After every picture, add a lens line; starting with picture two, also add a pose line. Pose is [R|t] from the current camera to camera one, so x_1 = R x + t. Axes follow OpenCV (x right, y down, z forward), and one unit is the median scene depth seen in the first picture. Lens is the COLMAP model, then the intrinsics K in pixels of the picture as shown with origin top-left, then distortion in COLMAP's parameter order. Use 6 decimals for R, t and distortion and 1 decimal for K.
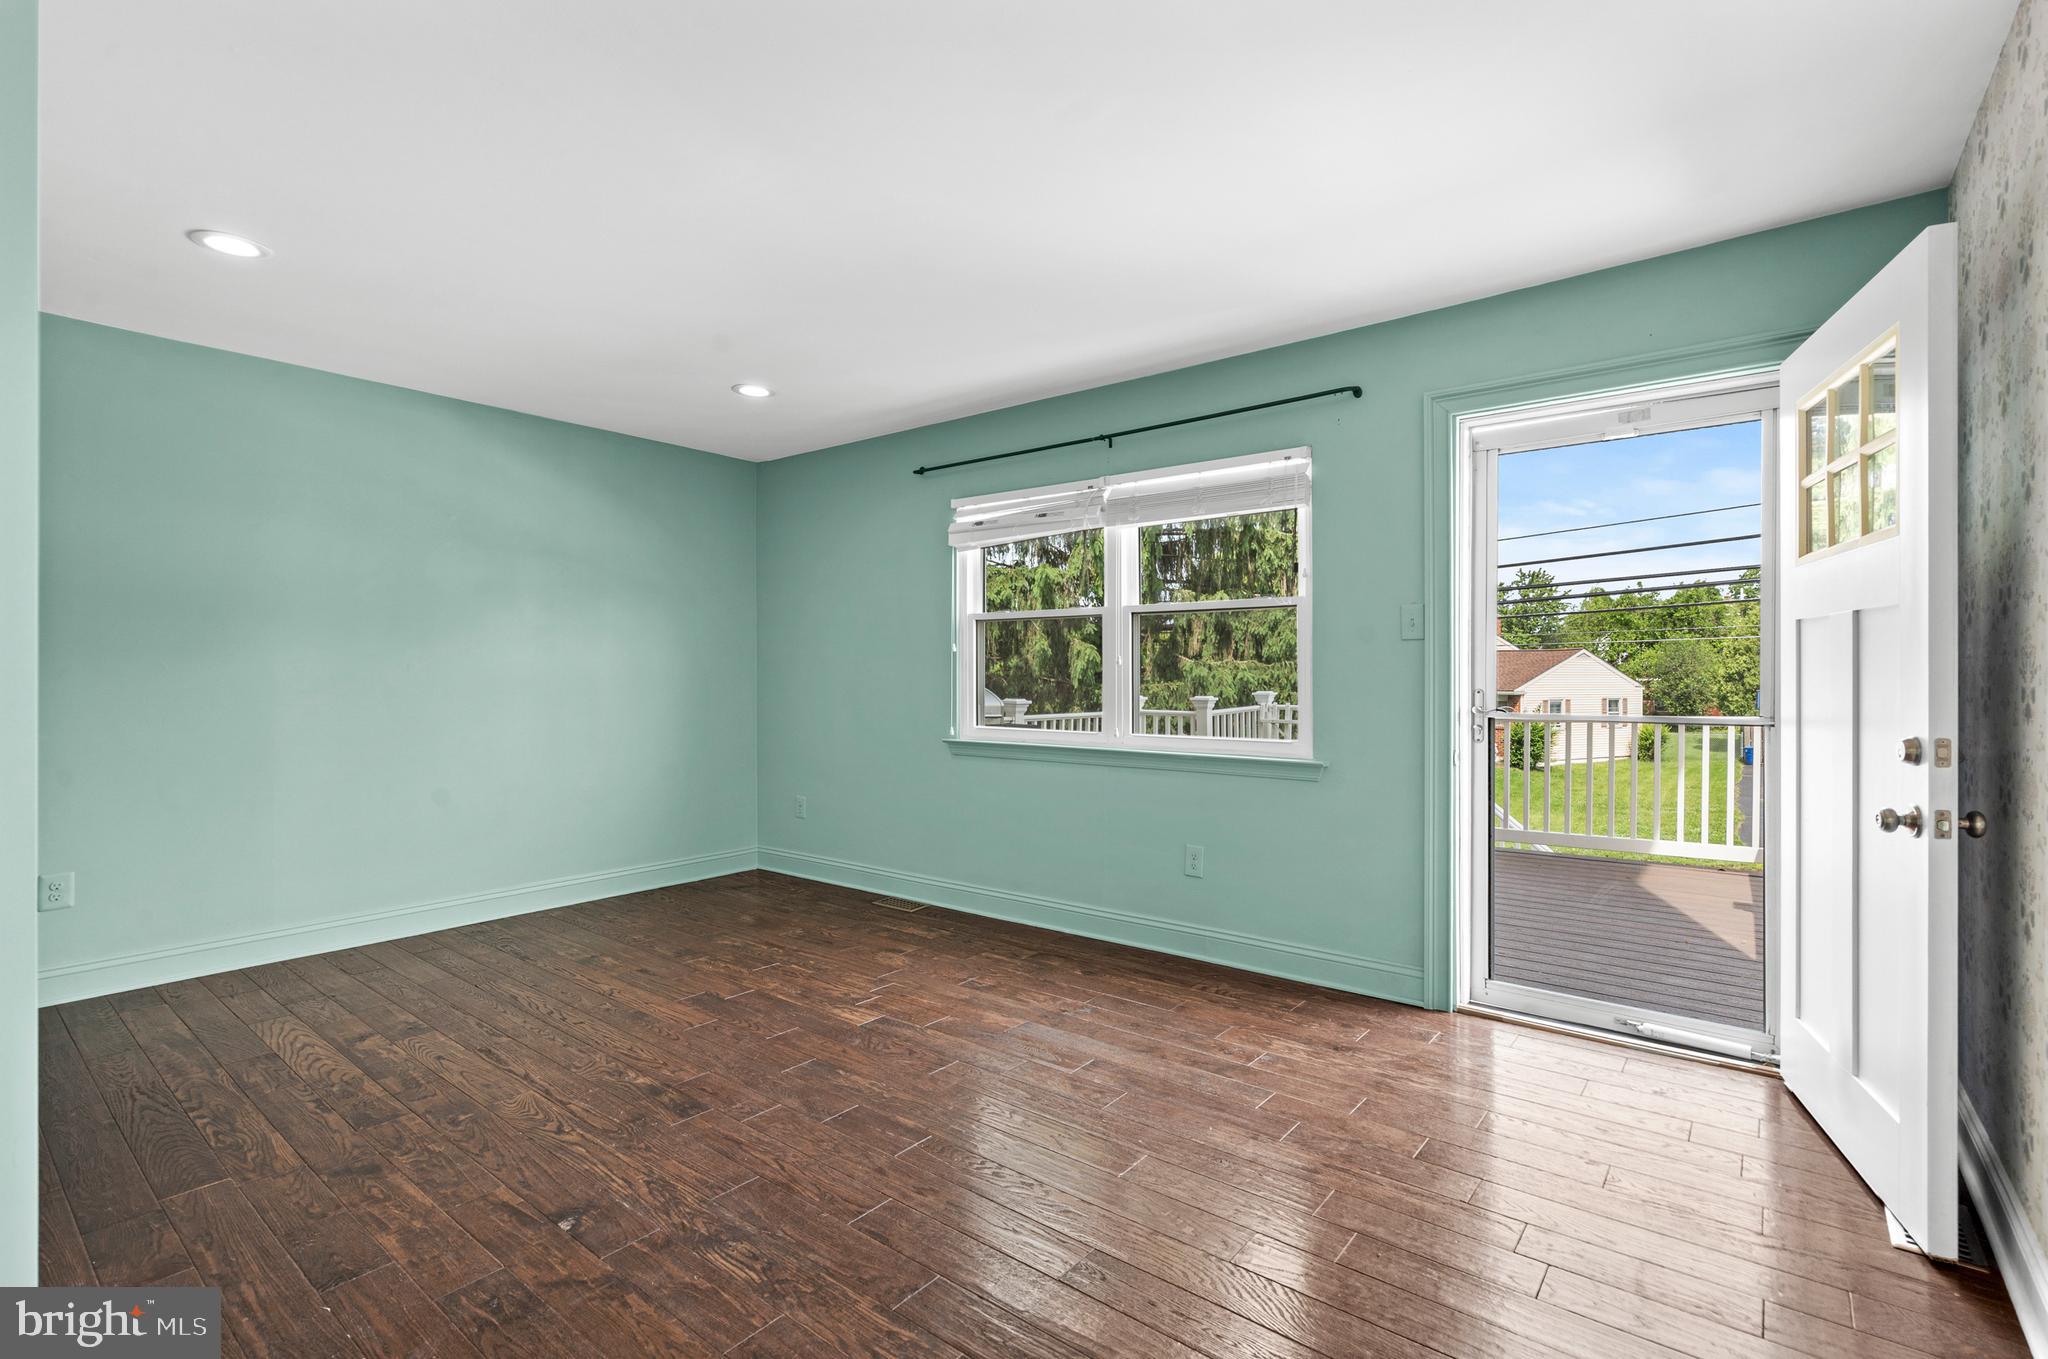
lens RADIAL K [[960.2, 0, 1043.2], [0, 960.2, 689.8], [0, 0, 1]] dist [-0.000675, -0.000434]
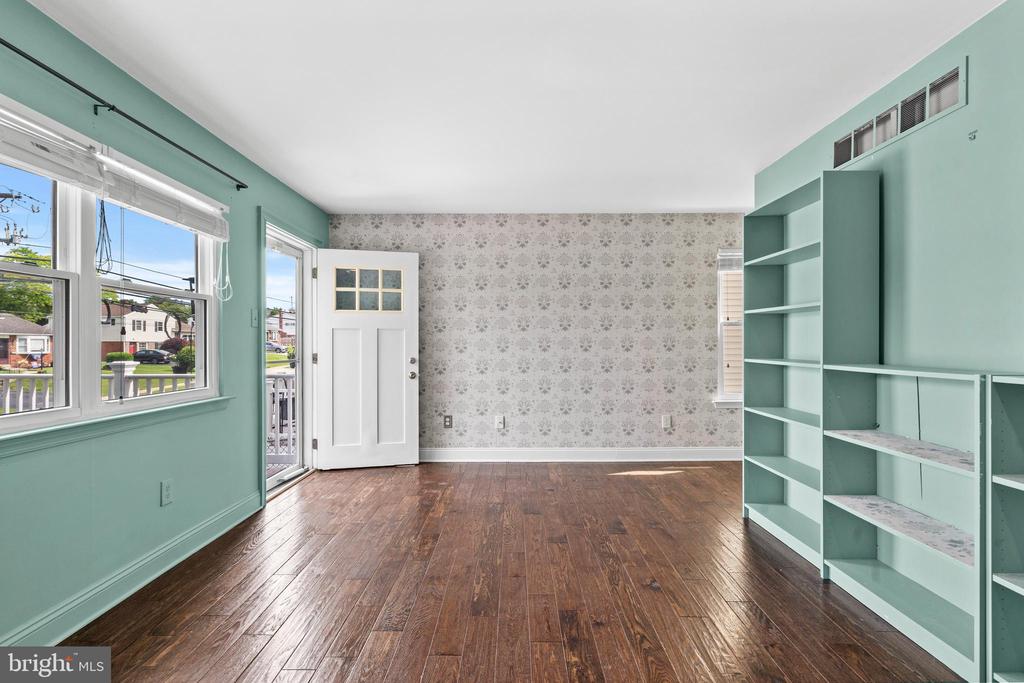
lens RADIAL K [[469.2, 0, 512.0], [0, 469.2, 341.5], [0, 0, 1]] dist [-0.001402, -0.000309]
pose [[-0.621903, 0.004941, 0.783079, -1.127465], [0.010621, 0.999941, 0.002127, -0.028549], [-0.783022, 0.009640, -0.621919, 1.900614]]
